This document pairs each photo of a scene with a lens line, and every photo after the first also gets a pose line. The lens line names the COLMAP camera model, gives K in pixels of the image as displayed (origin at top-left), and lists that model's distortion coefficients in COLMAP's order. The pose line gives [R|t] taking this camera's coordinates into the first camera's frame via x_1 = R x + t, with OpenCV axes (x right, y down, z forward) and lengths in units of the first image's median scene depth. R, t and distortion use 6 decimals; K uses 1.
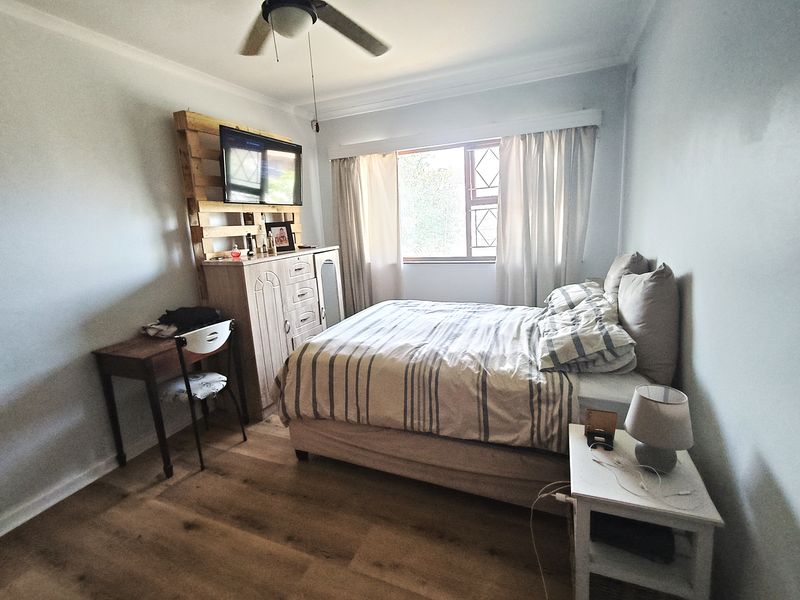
lens RADIAL K [[374.9, 0, 396.9], [0, 374.9, 297.1], [0, 0, 1]] dist [0.003694, 0.000439]
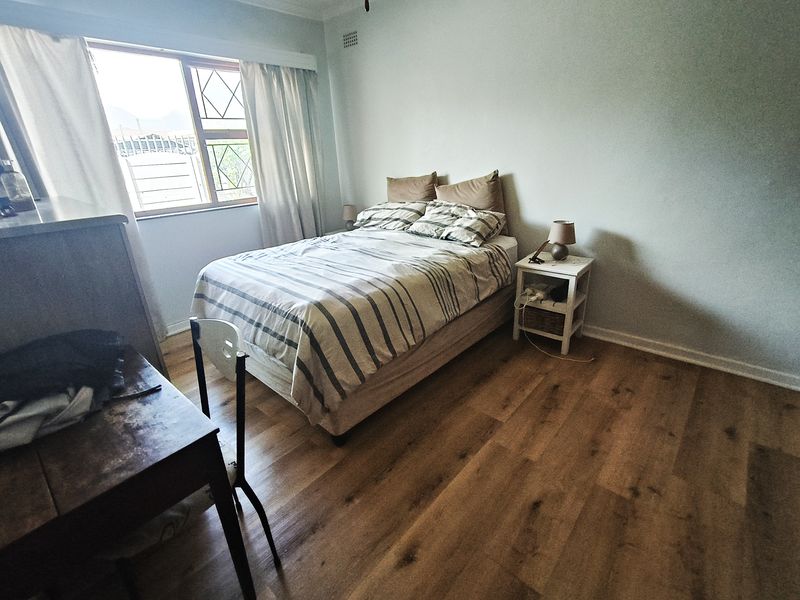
lens RADIAL K [[374.9, 0, 399.1], [0, 374.9, 297.2], [0, 0, 1]] dist [0.003694, 0.000439]
pose [[0.326355, -0.307383, 0.893872, -0.812470], [0.219362, 0.944461, 0.244689, -0.036510], [-0.919441, 0.116226, 0.375658, 0.529746]]
